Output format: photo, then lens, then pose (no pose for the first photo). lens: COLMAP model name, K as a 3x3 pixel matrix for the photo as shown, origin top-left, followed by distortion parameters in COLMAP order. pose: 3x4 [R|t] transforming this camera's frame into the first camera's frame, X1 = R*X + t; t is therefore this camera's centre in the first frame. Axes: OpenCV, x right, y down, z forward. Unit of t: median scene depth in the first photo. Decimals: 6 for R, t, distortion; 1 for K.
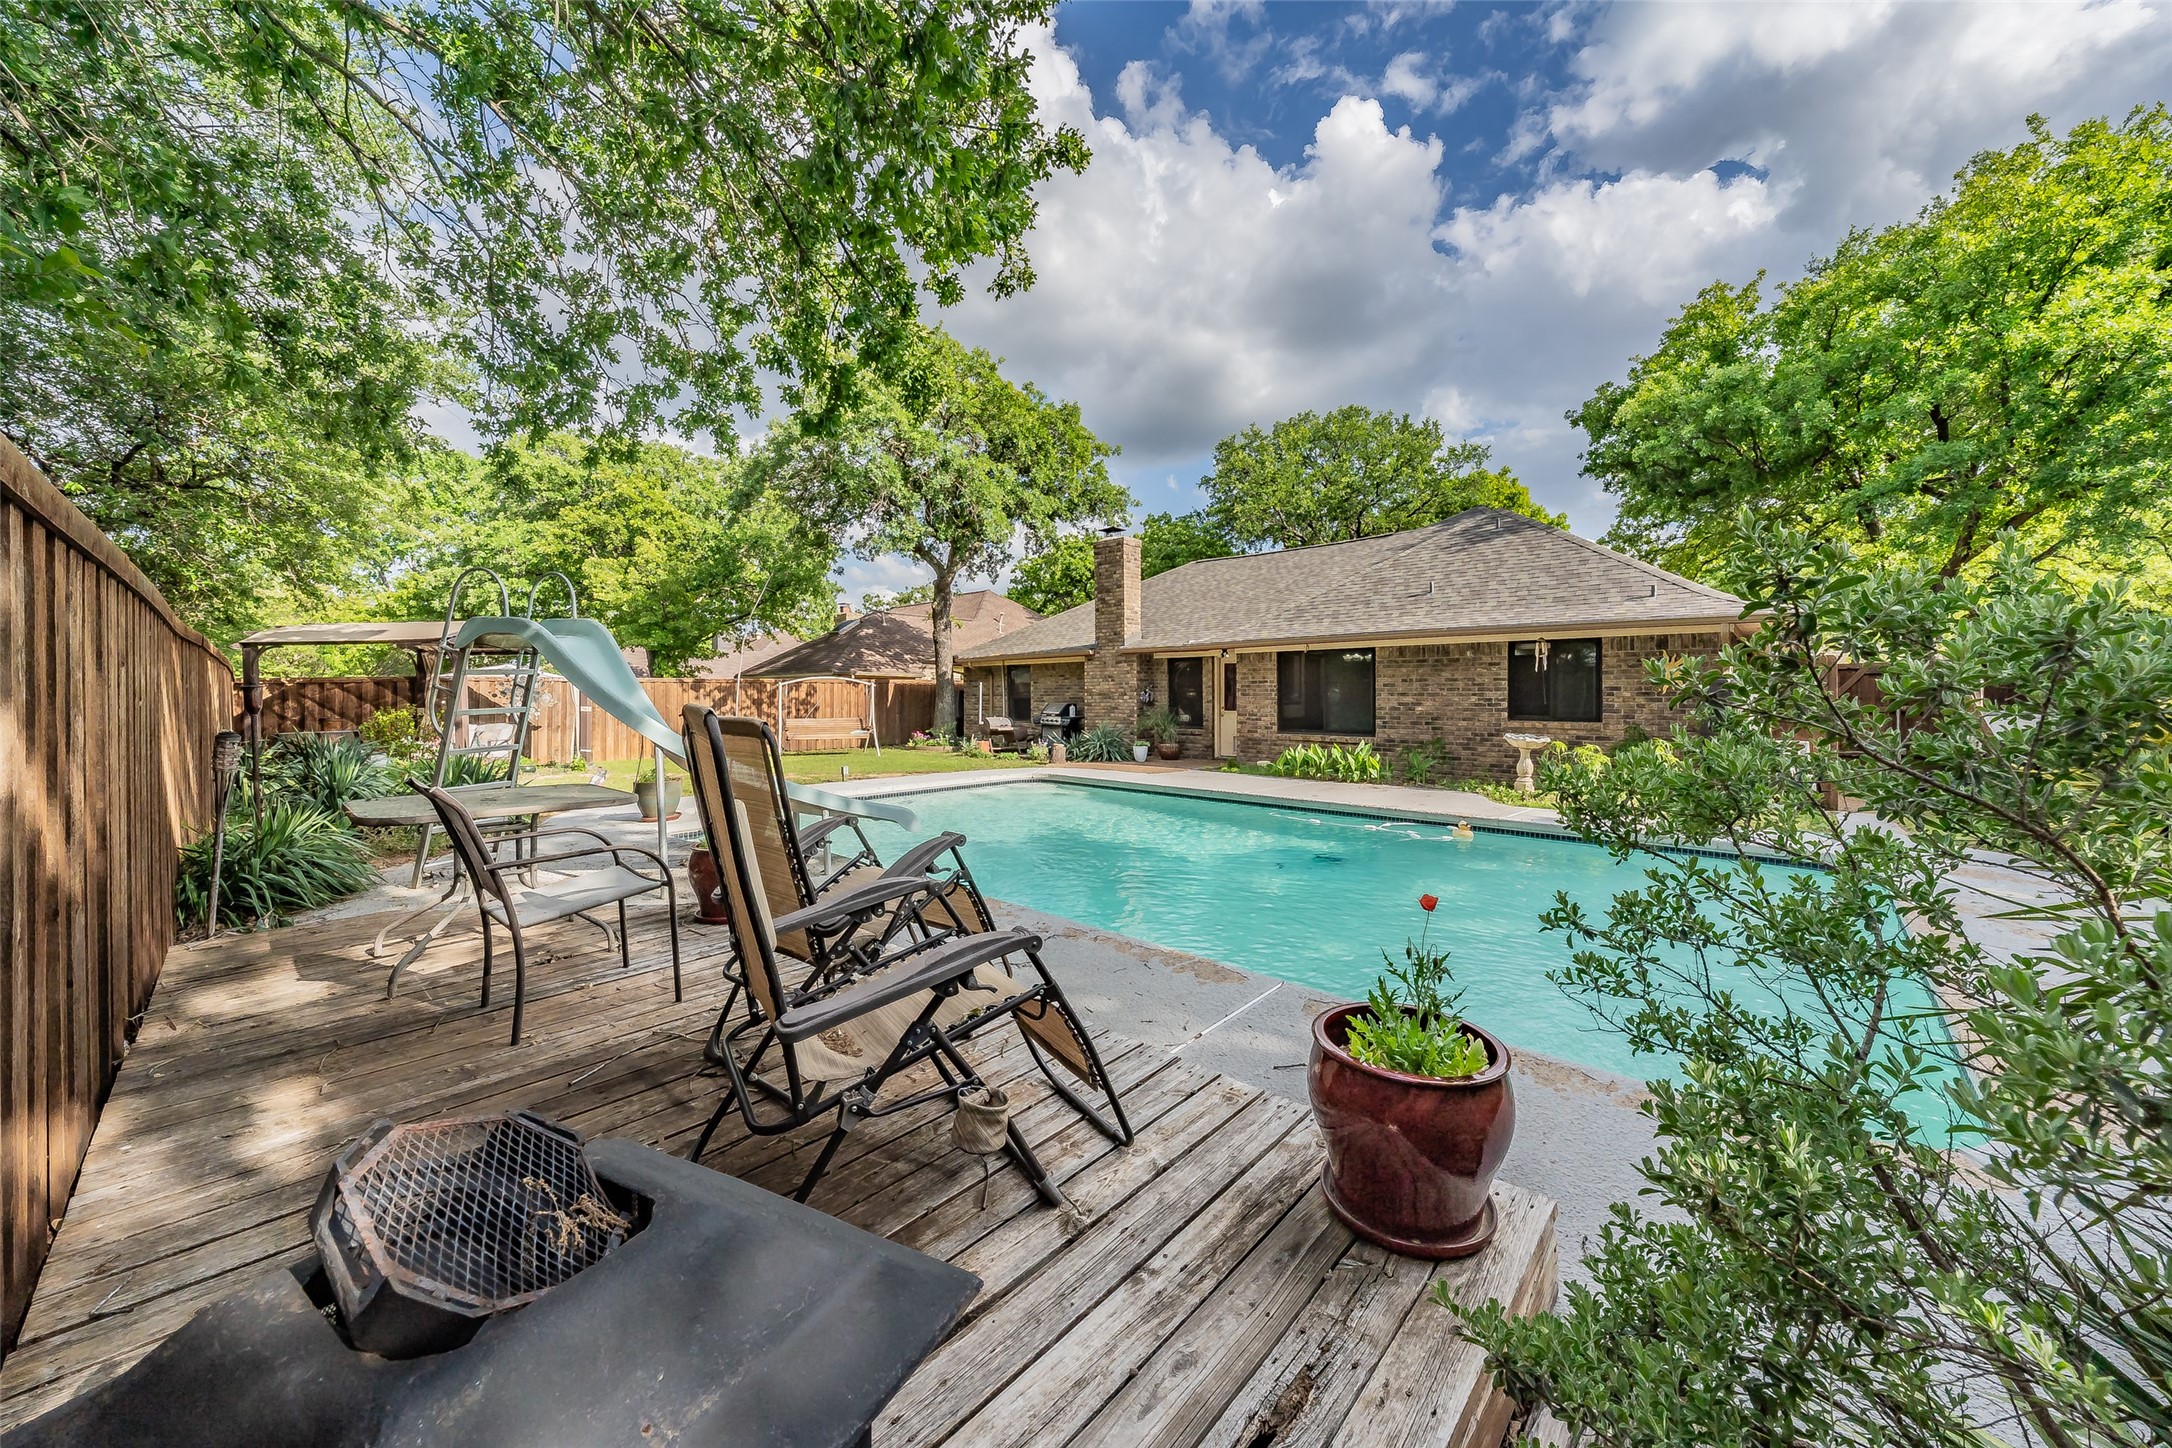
lens RADIAL K [[758.7, 0, 1084.3], [0, 758.7, 708.5], [0, 0, 1]] dist [-0.001523, 0.000018]
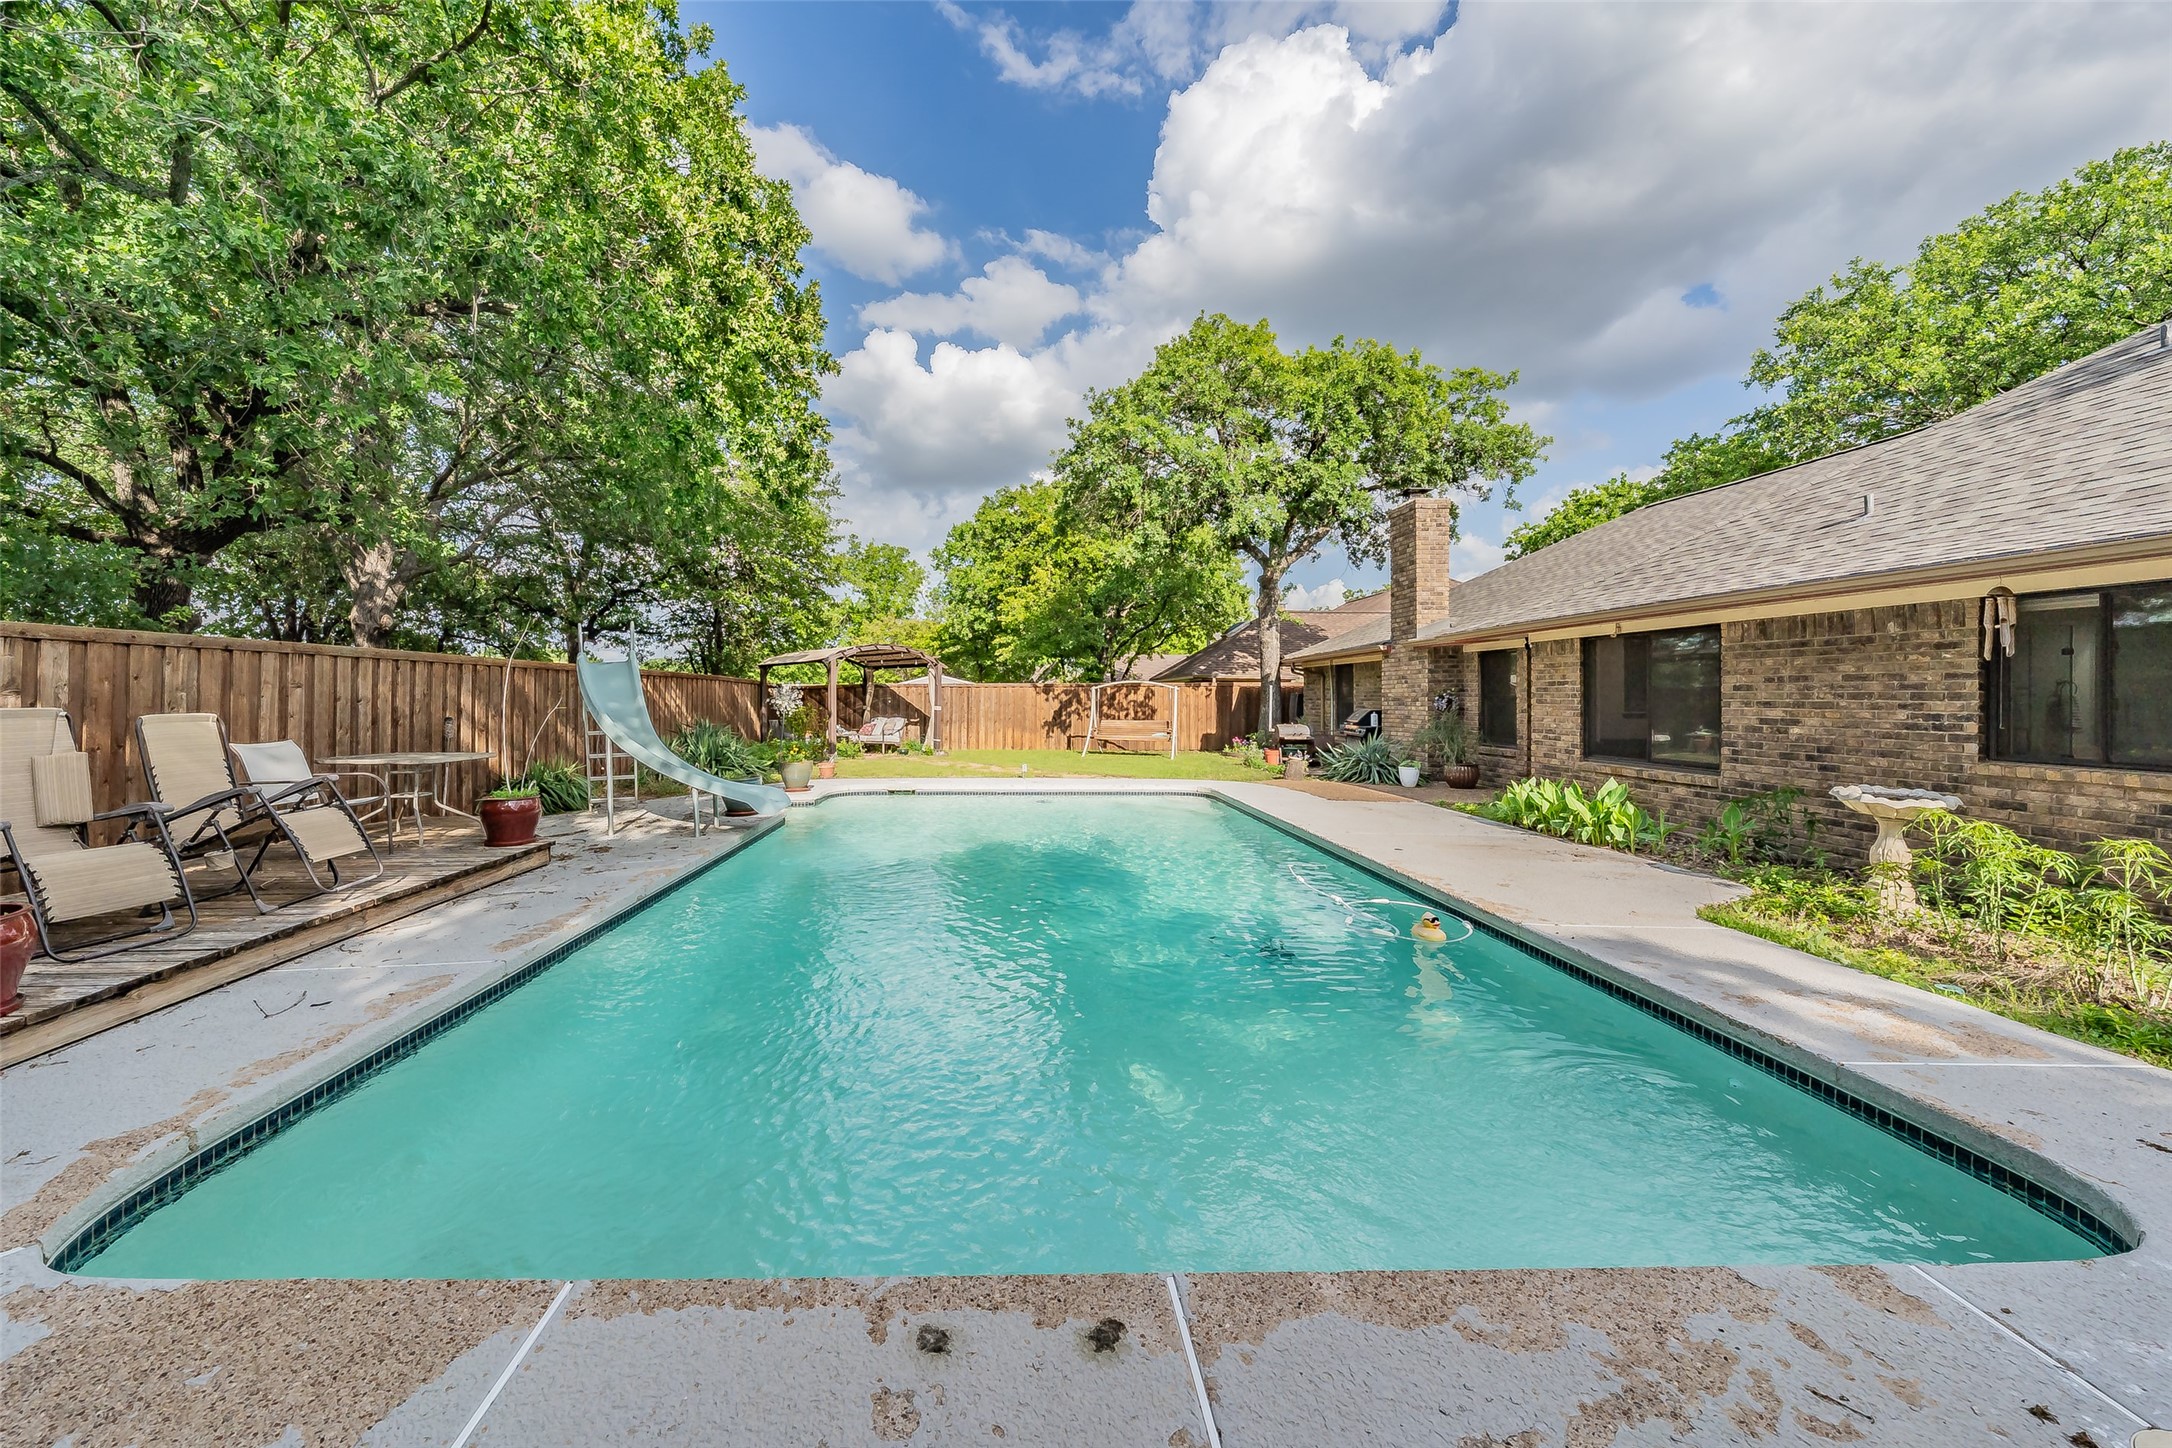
lens RADIAL K [[805.7, 0, 1083.7], [0, 805.7, 706.2], [0, 0, 1]] dist [0.001512, 0.000137]
pose [[0.680632, 0.013973, -0.732492, 0.434927], [-0.017656, 0.999841, 0.002667, -0.008589], [0.732412, 0.011118, 0.680770, 0.187008]]
